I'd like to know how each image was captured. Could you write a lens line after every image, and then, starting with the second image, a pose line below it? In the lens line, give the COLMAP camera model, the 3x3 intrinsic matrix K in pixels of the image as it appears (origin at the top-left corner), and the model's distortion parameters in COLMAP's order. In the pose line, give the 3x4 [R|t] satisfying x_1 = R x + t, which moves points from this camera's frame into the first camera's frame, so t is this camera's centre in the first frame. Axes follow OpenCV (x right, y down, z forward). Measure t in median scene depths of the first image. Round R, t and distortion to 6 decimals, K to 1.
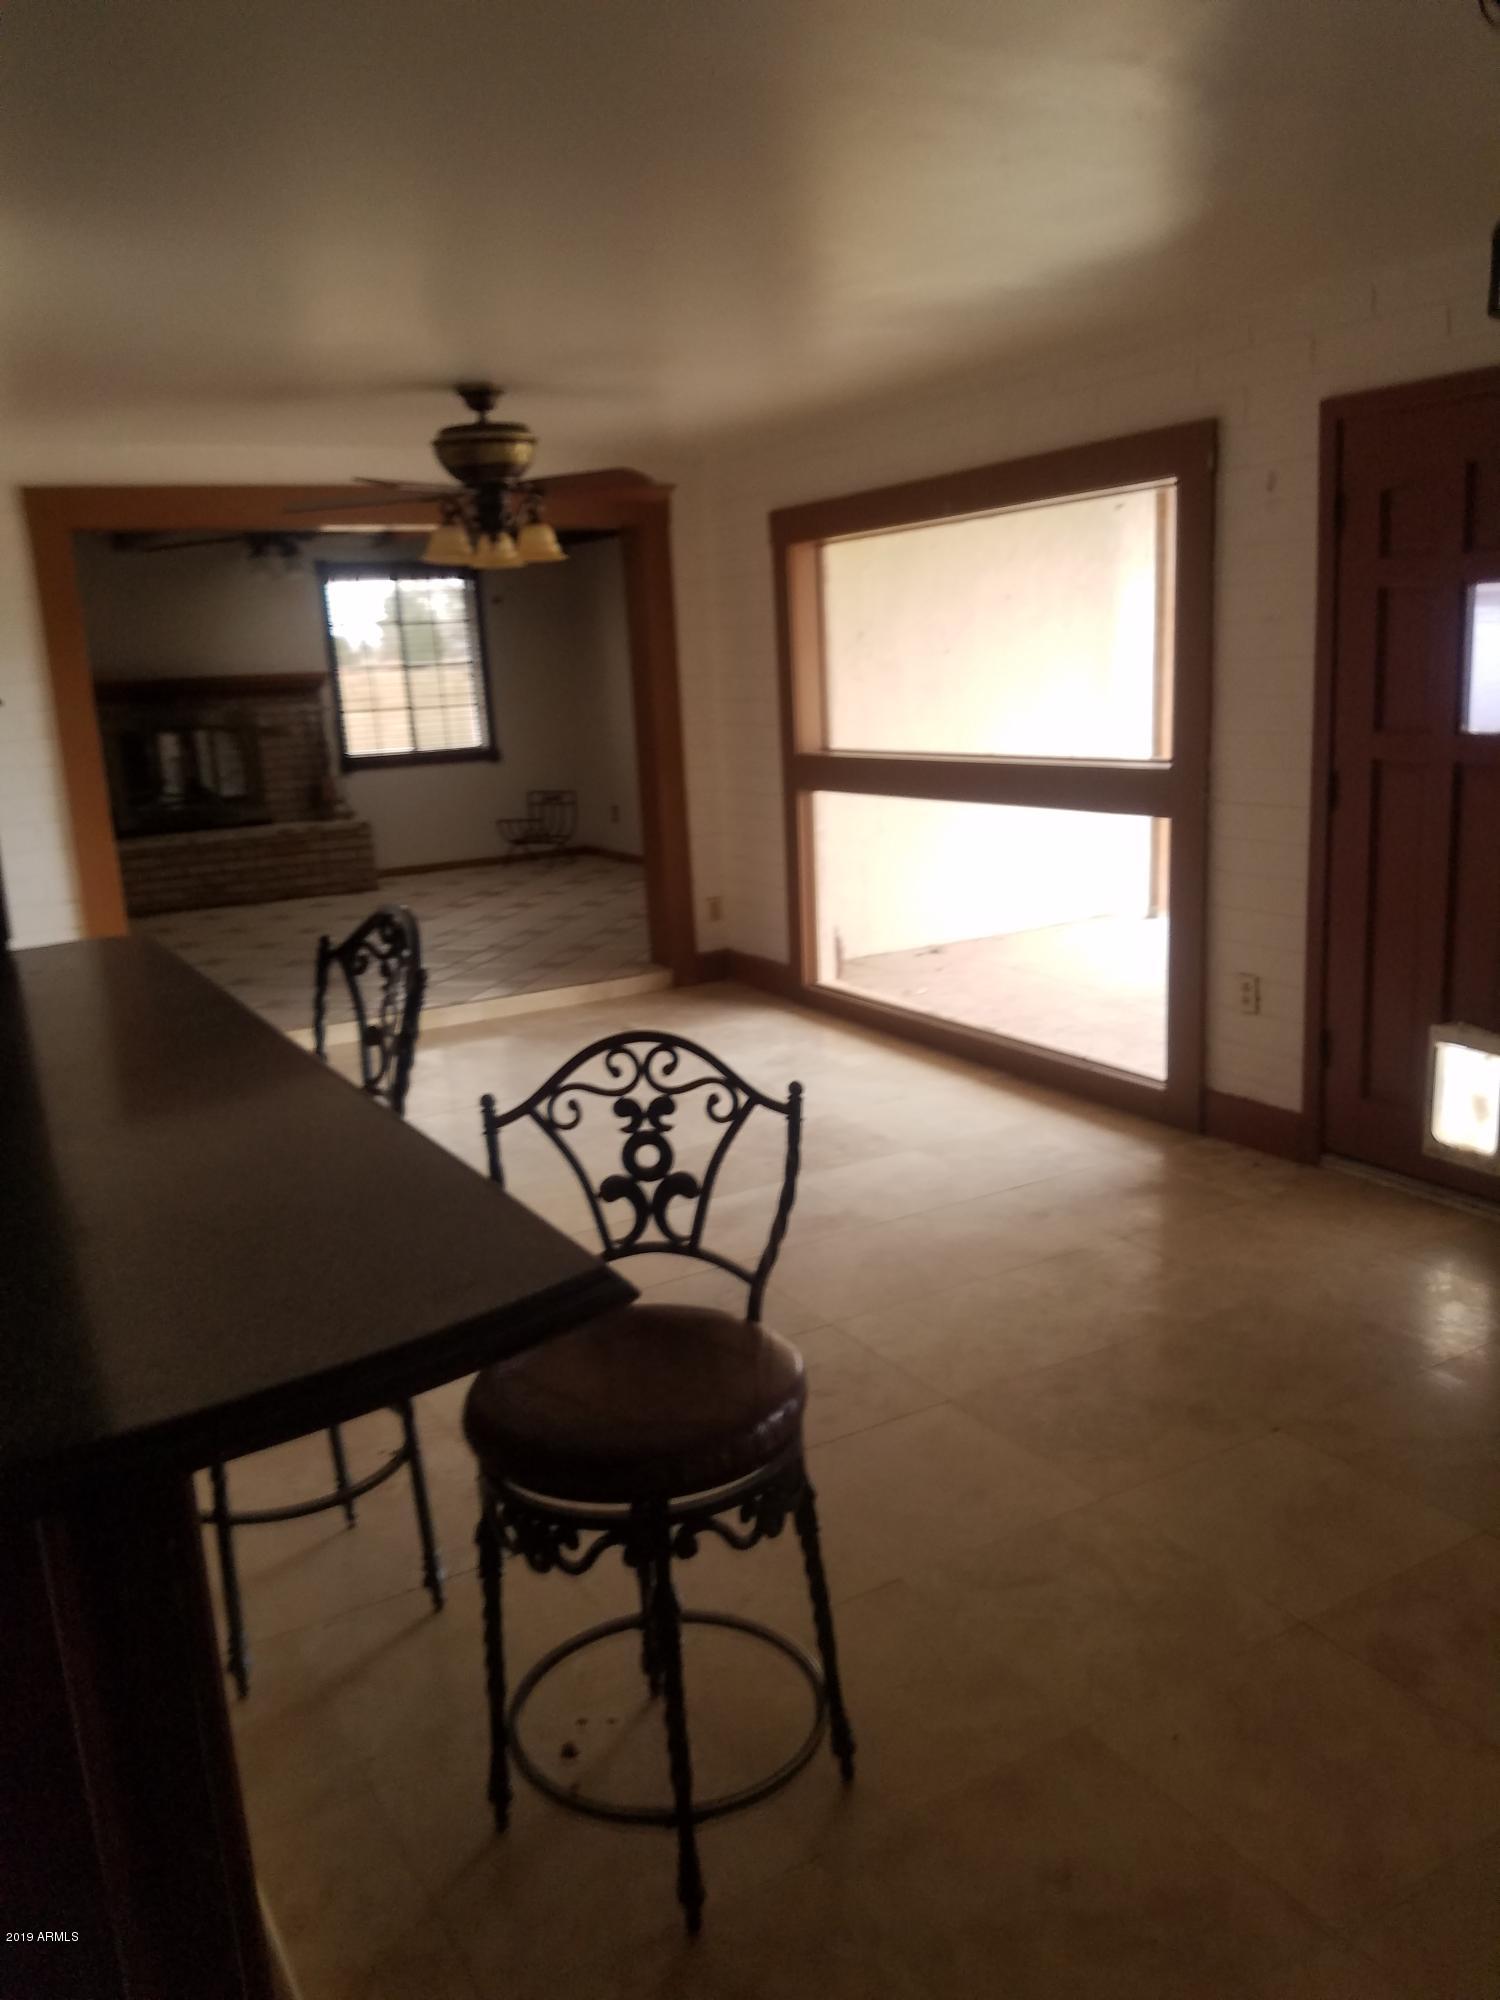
lens RADIAL K [[1550.0, 0, 750.0], [0, 1550.0, 1000.0], [0, 0, 1]] dist [0.154461, -0.297481]
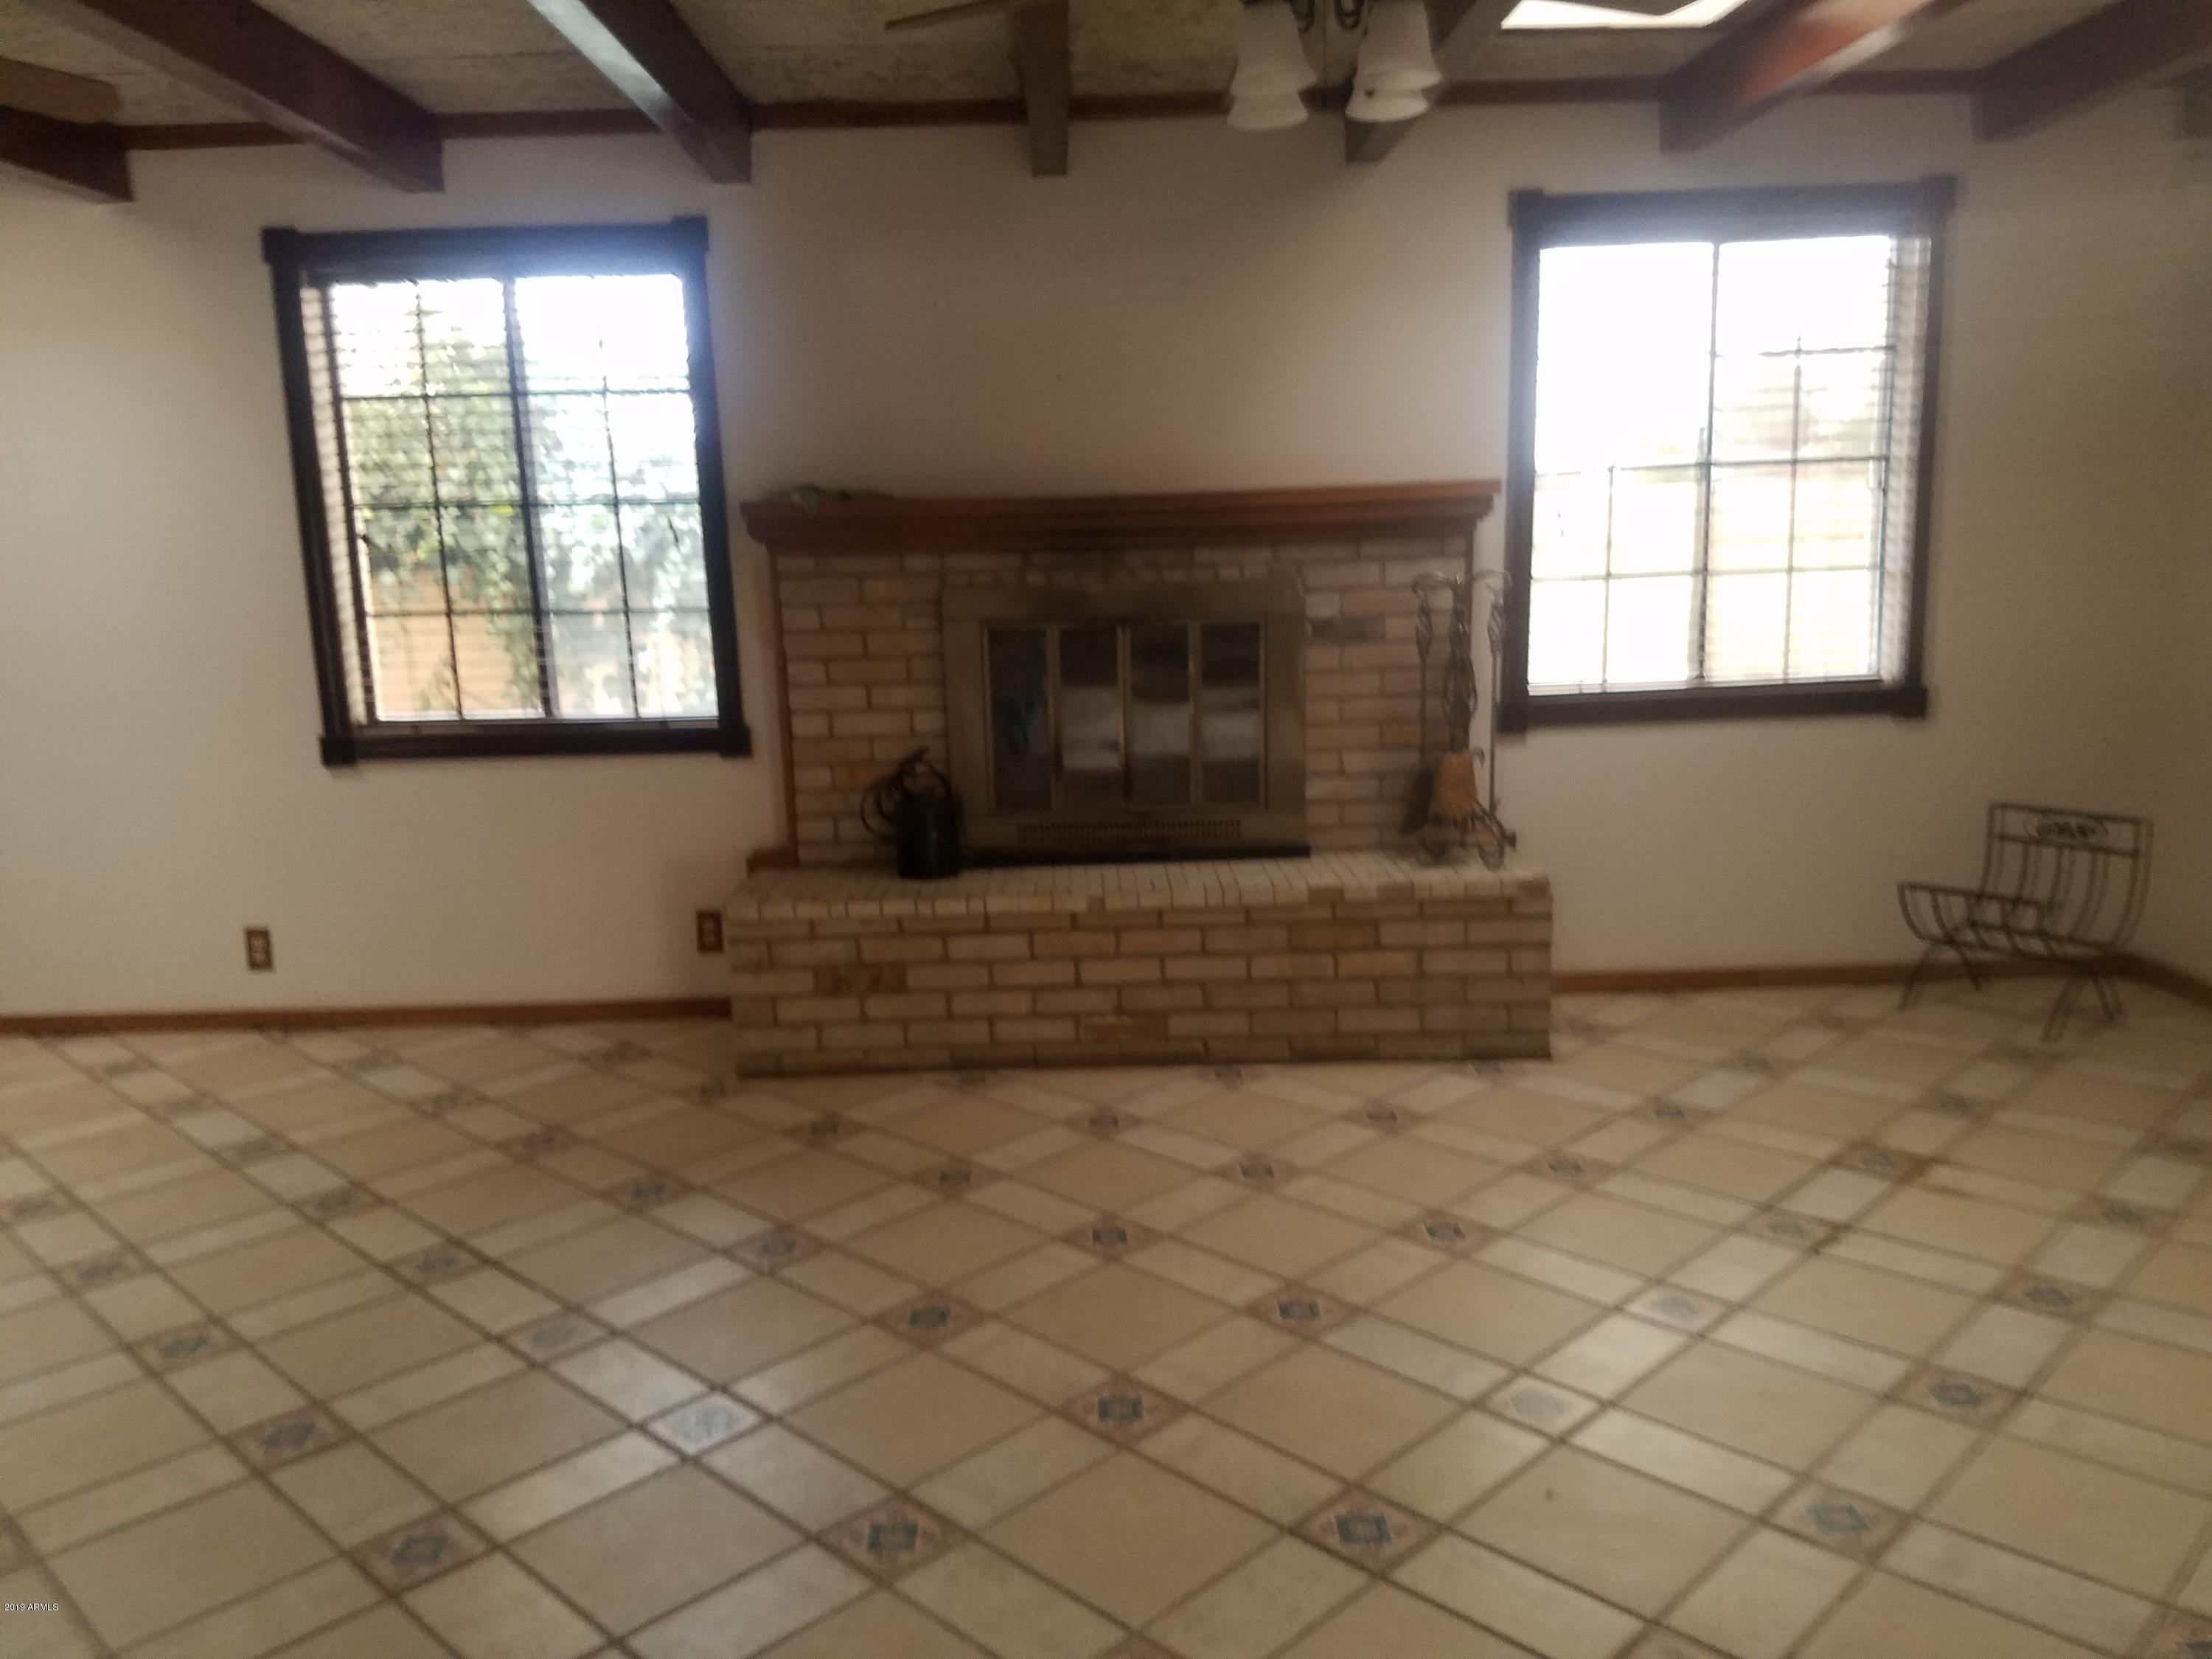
lens RADIAL K [[1714.3, 0, 1106.0], [0, 1714.3, 829.5], [0, 0, 1]] dist [0.154461, -0.297481]
pose [[0.868133, 0.114533, -0.482936, -0.137677], [-0.118279, 0.992718, 0.022812, -0.123794], [0.482032, 0.037317, 0.875359, 0.590369]]
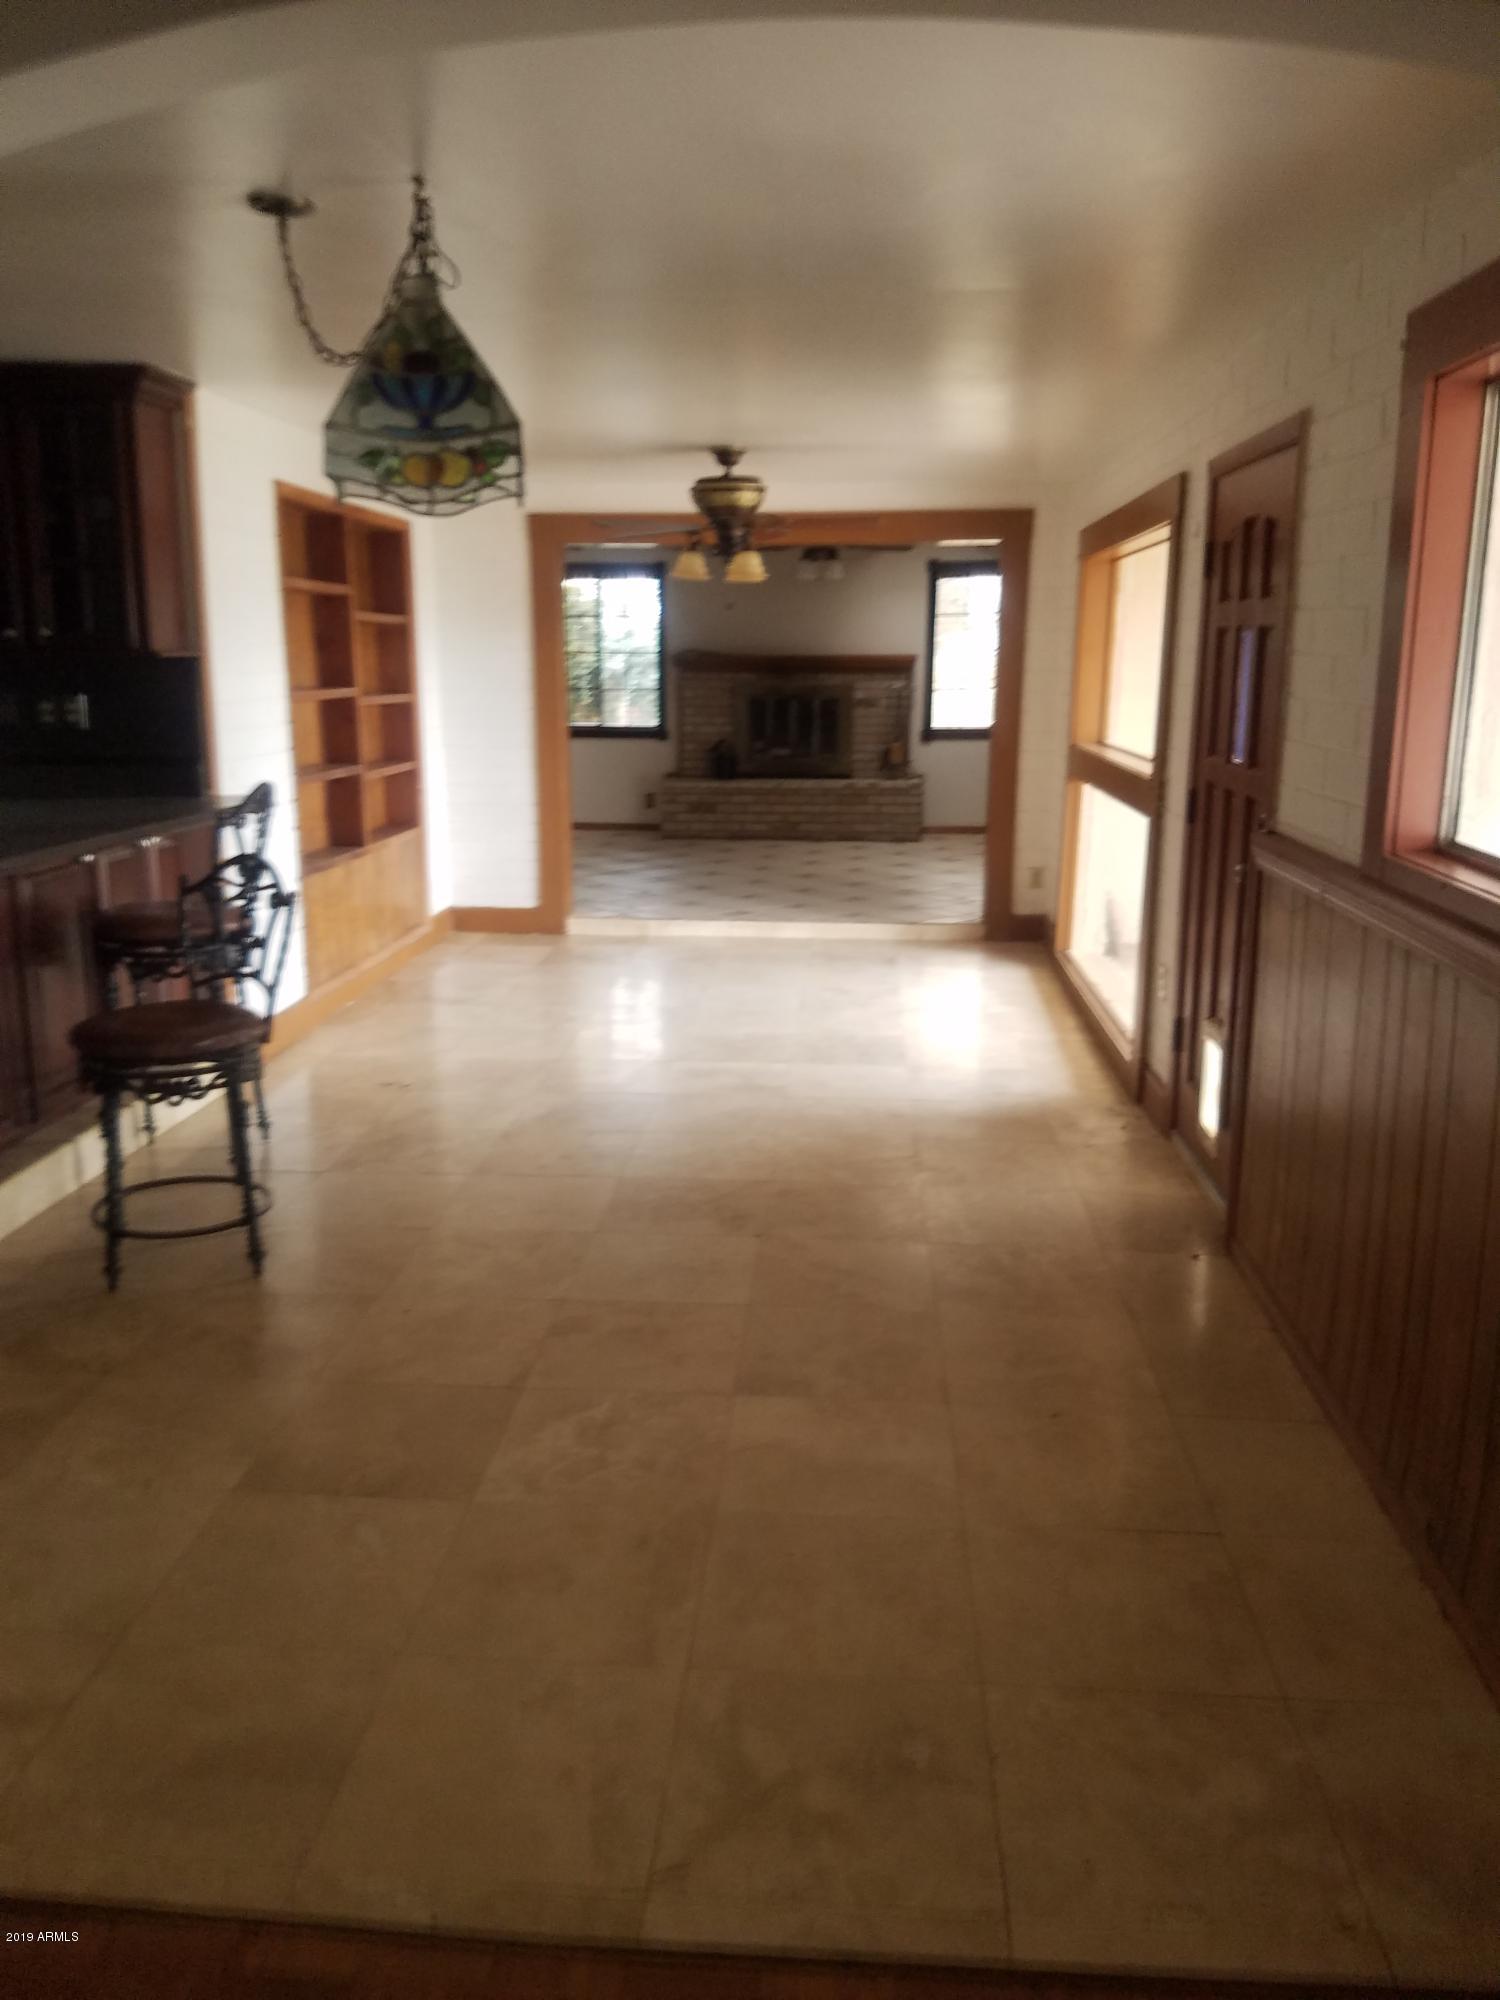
lens RADIAL K [[1569.7, 0, 750.0], [0, 1569.7, 1000.0], [0, 0, 1]] dist [0.162289, -0.291657]
pose [[0.813495, 0.171177, -0.555810, 0.343281], [-0.164670, 0.984388, 0.062155, -0.005972], [0.557773, 0.040963, 0.828982, -0.050976]]
